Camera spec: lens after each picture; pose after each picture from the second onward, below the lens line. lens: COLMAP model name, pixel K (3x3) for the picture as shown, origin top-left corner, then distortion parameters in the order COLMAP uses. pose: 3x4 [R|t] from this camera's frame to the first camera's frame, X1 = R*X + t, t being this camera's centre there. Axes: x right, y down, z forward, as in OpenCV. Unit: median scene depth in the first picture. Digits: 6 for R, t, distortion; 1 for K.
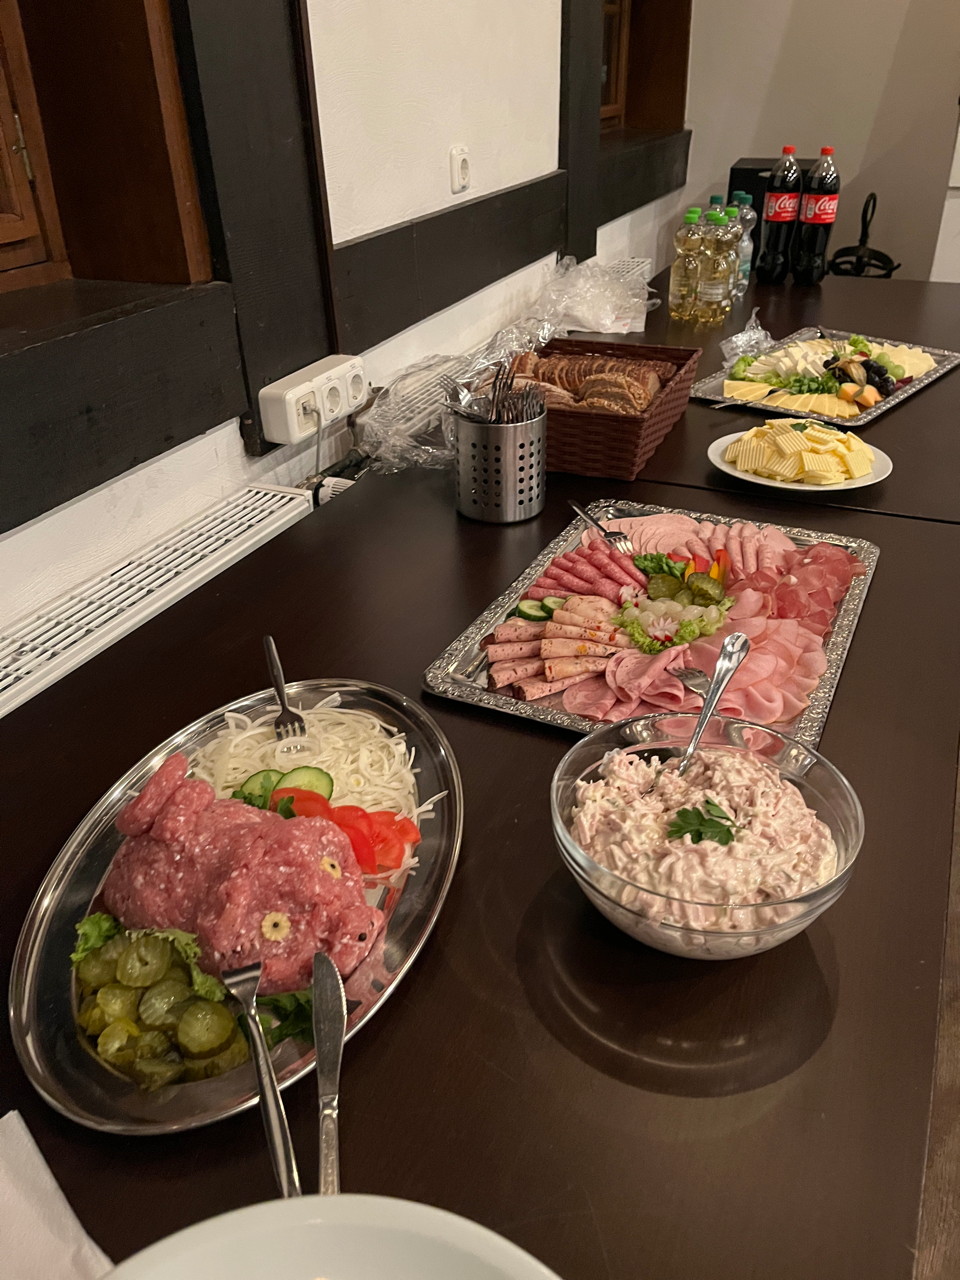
lens RADIAL K [[983.6, 0, 469.5], [0, 983.6, 639.6], [0, 0, 1]] dist [0.064050, -0.080214]
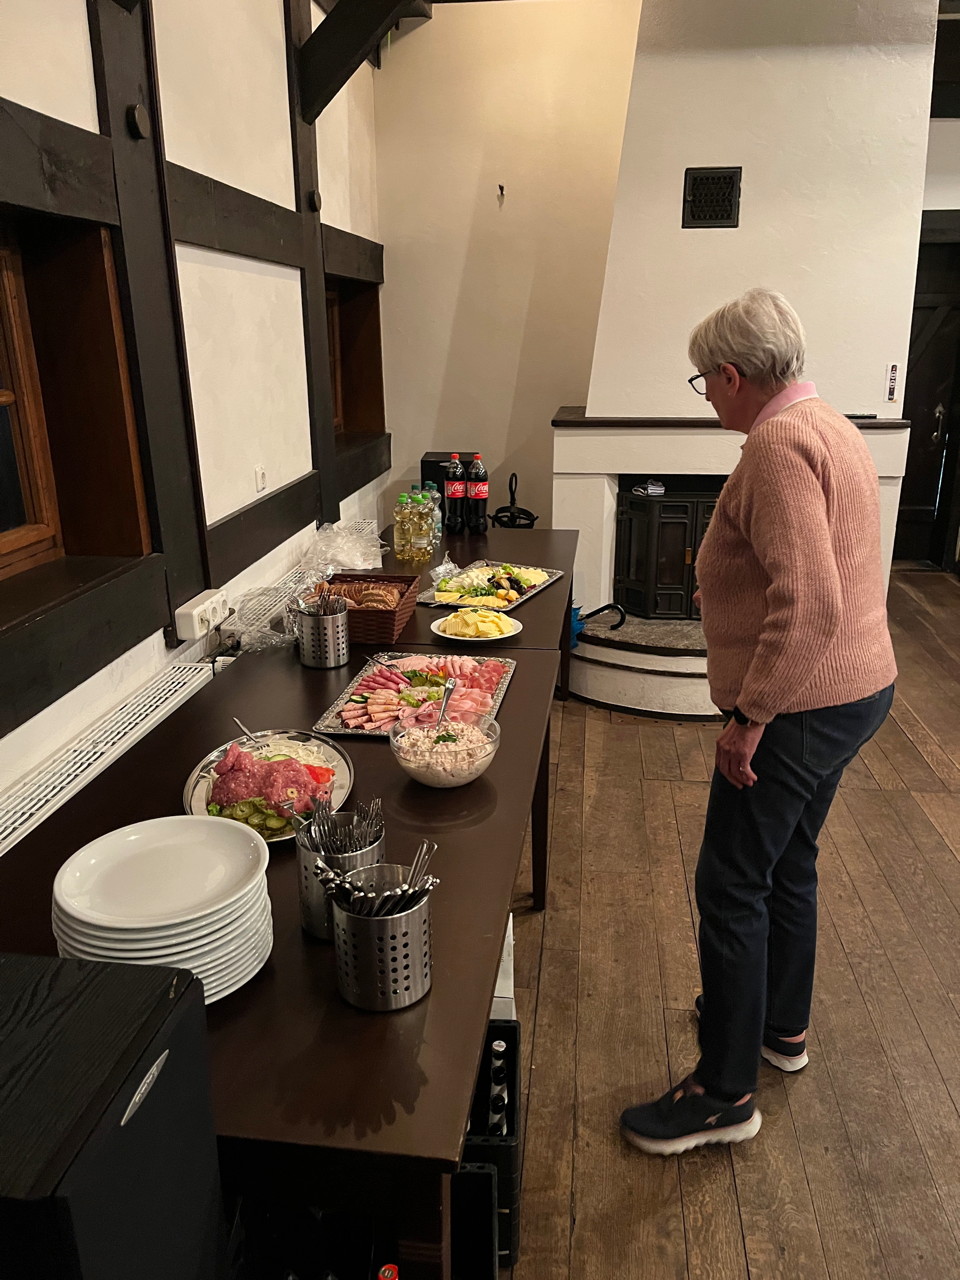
lens RADIAL K [[983.6, 0, 482.4], [0, 983.6, 642.5], [0, 0, 1]] dist [0.064050, -0.080214]
pose [[0.956111, -0.073062, 0.283748, -0.189750], [0.134596, 0.969708, -0.203841, 0.223998], [-0.260259, 0.233086, 0.936982, -0.739089]]
